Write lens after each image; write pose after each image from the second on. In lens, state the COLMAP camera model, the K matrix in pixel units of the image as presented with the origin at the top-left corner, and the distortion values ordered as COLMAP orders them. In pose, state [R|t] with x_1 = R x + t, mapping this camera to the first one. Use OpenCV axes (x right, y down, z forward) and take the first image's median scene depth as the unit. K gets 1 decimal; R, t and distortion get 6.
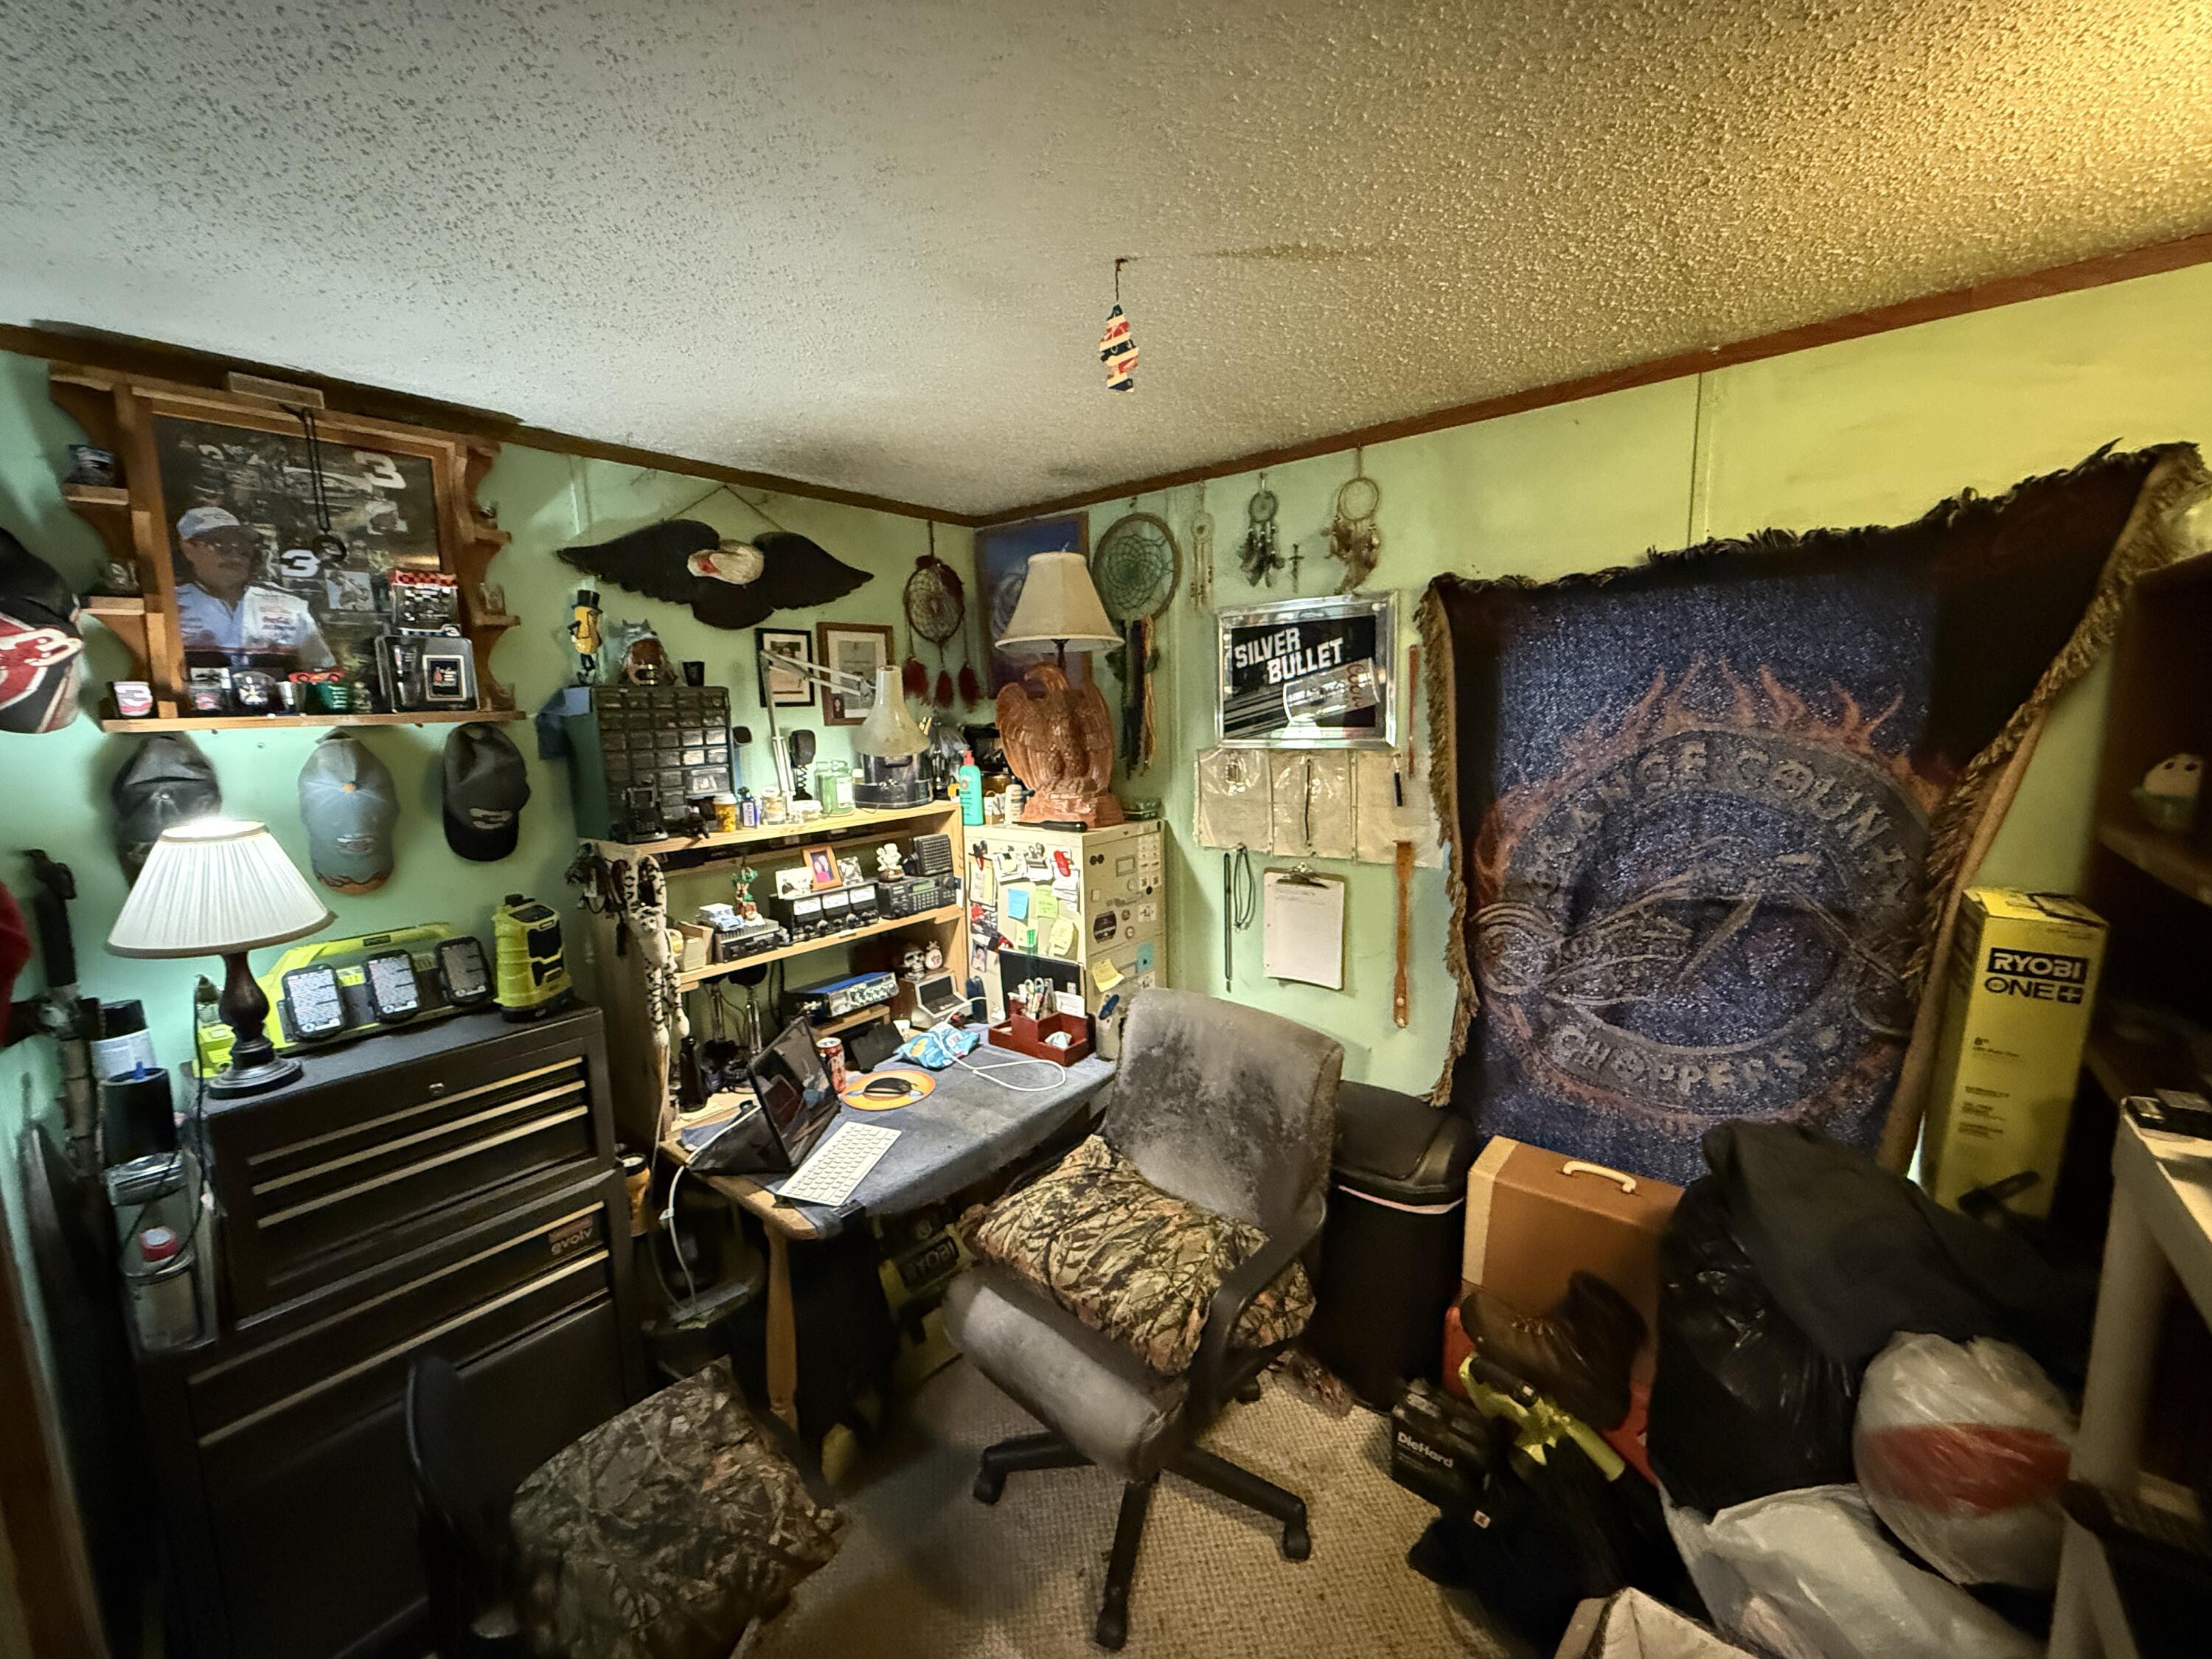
lens RADIAL K [[882.3, 0, 1099.1], [0, 882.3, 829.1], [0, 0, 1]] dist [0.001259, -0.000695]
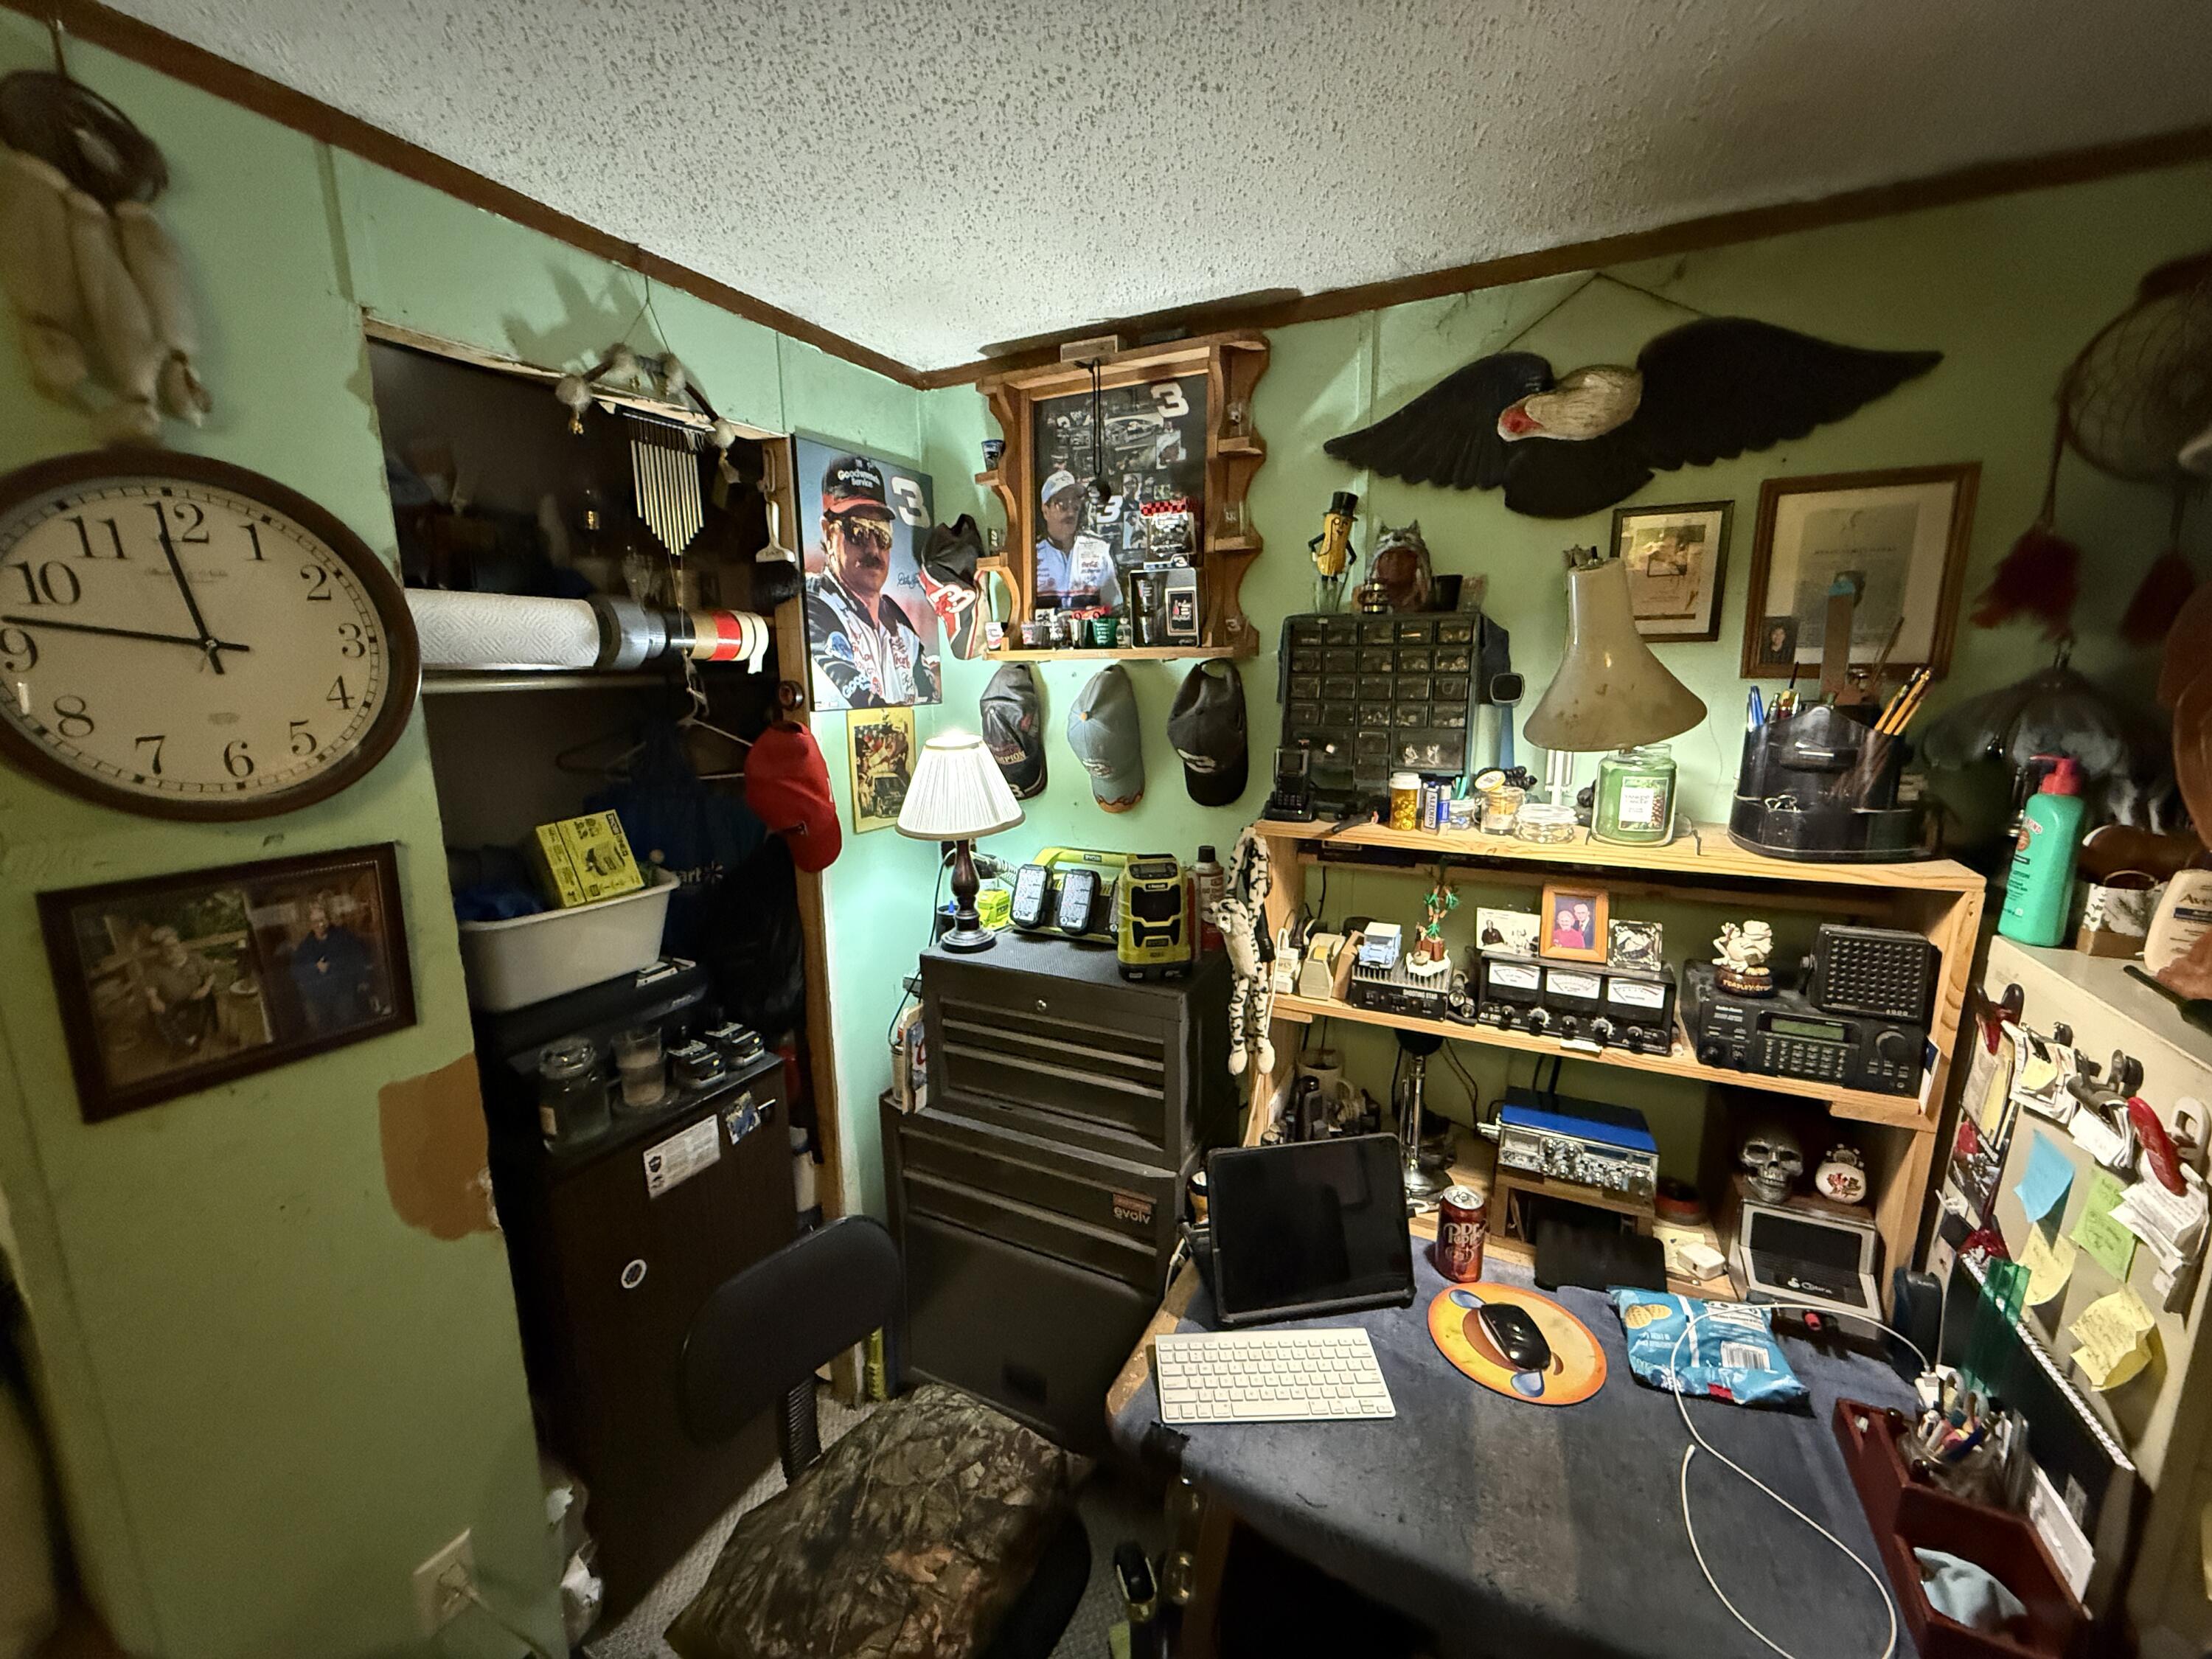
lens RADIAL K [[882.3, 0, 1103.9], [0, 882.3, 827.3], [0, 0, 1]] dist [0.001259, -0.000695]
pose [[0.209886, 0.210632, -0.954768, 0.194725], [-0.131099, 0.973764, 0.186003, -0.101623], [0.968897, 0.086130, 0.231993, 0.660360]]
